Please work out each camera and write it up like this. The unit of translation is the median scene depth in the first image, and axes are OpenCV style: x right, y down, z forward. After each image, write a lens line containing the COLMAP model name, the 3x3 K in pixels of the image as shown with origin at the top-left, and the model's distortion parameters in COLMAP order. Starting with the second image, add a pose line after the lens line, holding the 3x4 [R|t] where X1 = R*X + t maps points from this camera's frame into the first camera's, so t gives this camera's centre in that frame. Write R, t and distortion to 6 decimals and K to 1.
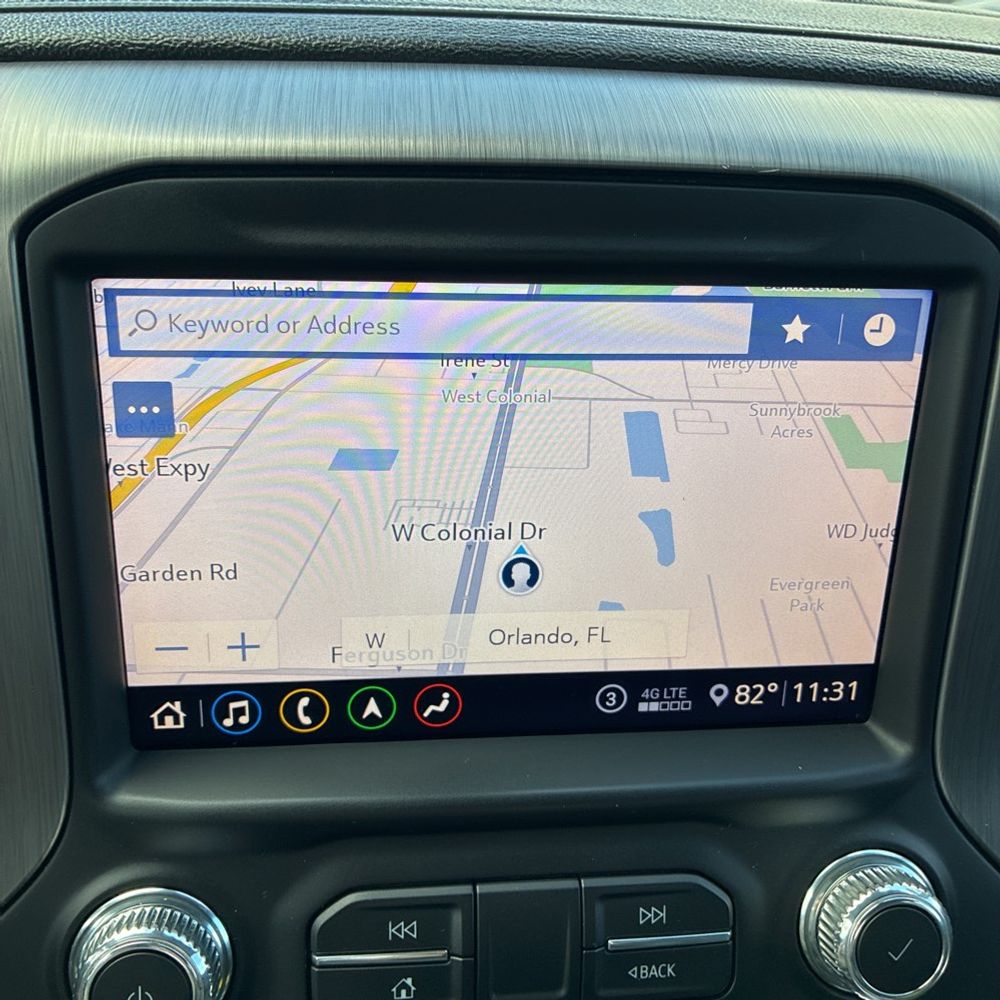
lens RADIAL K [[1008.9, 0, 495.0], [0, 1008.9, 492.9], [0, 0, 1]] dist [0.027990, 0.000000]
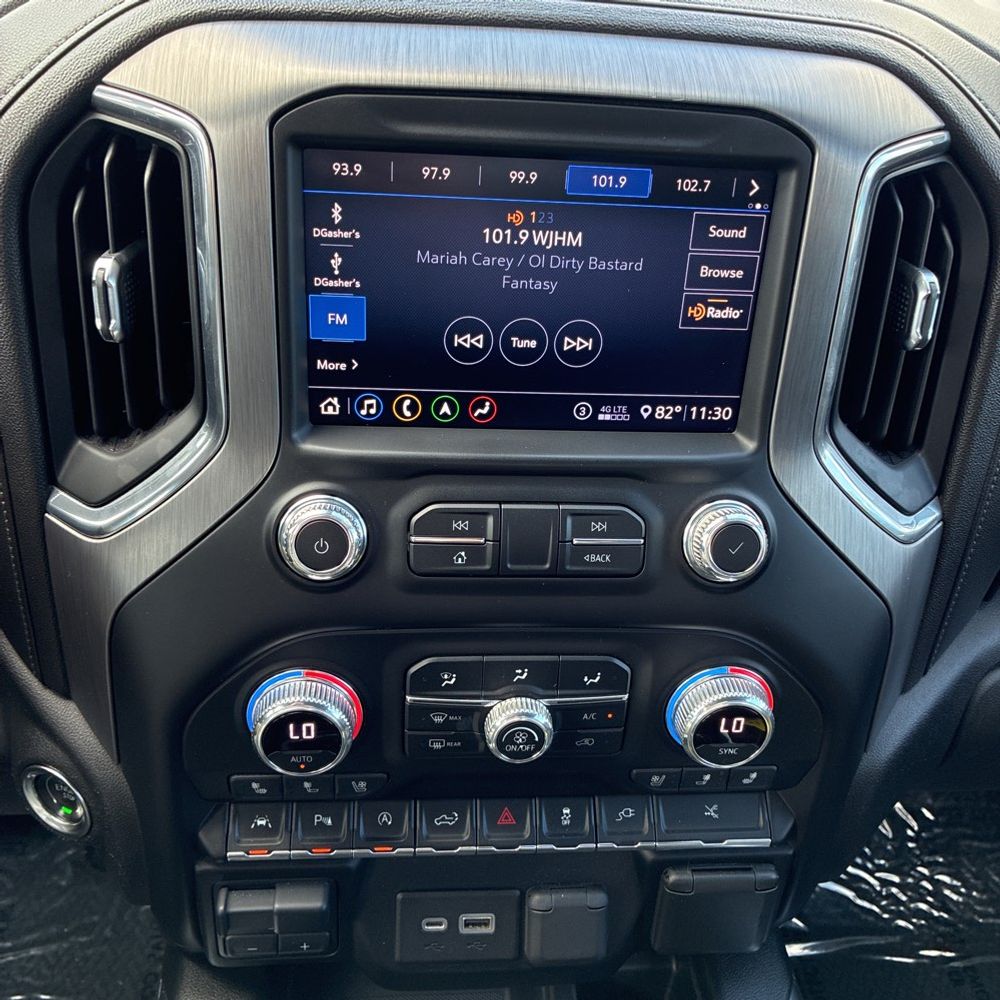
lens RADIAL K [[1008.9, 0, 506.7], [0, 1008.9, 494.3], [0, 0, 1]] dist [0.027990, 0.000000]
pose [[0.999301, 0.036667, -0.007309, 0.003199], [-0.035502, 0.991885, 0.122083, 0.151114], [0.011726, -0.121738, 0.992493, -0.786244]]
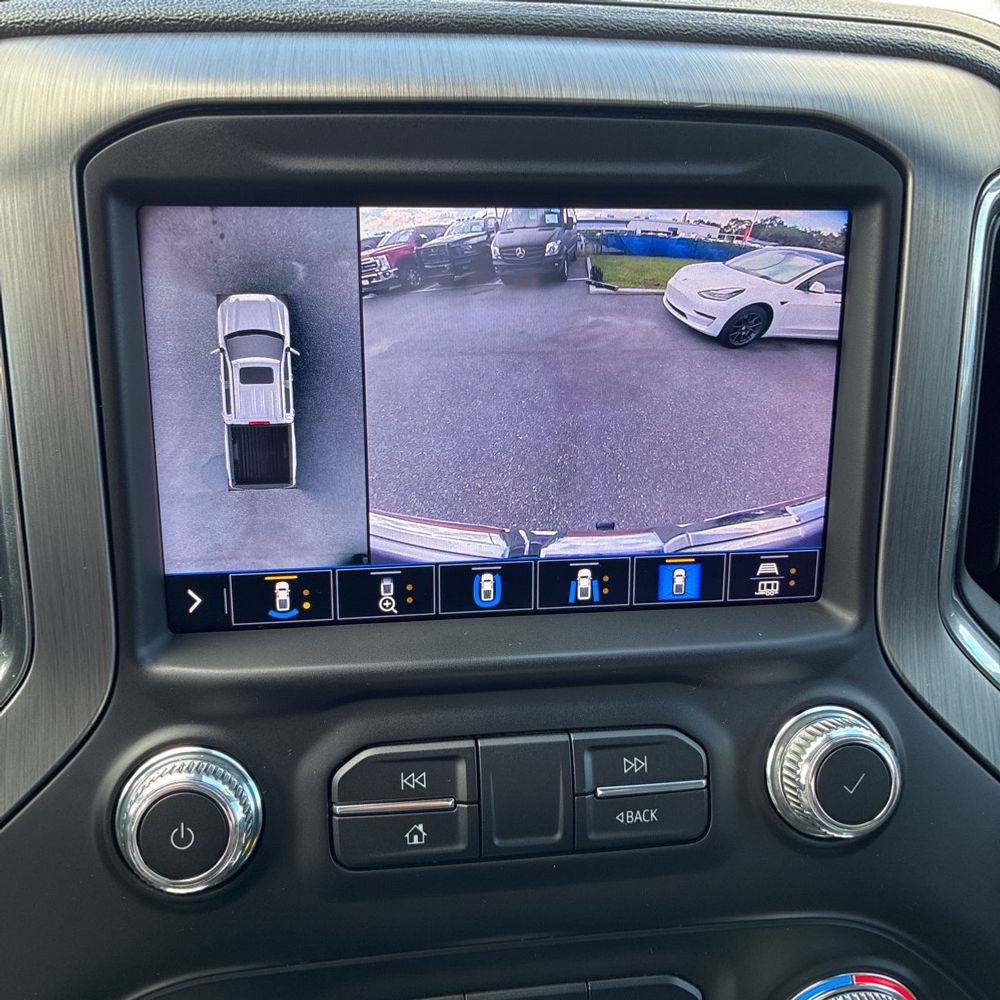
lens RADIAL K [[1008.9, 0, 504.3], [0, 1008.9, 490.7], [0, 0, 1]] dist [0.027990, 0.000000]
pose [[0.999291, -0.030964, 0.021425, -0.004711], [0.032557, 0.996385, -0.078473, 0.201706], [-0.018918, 0.079115, 0.996686, -0.143668]]
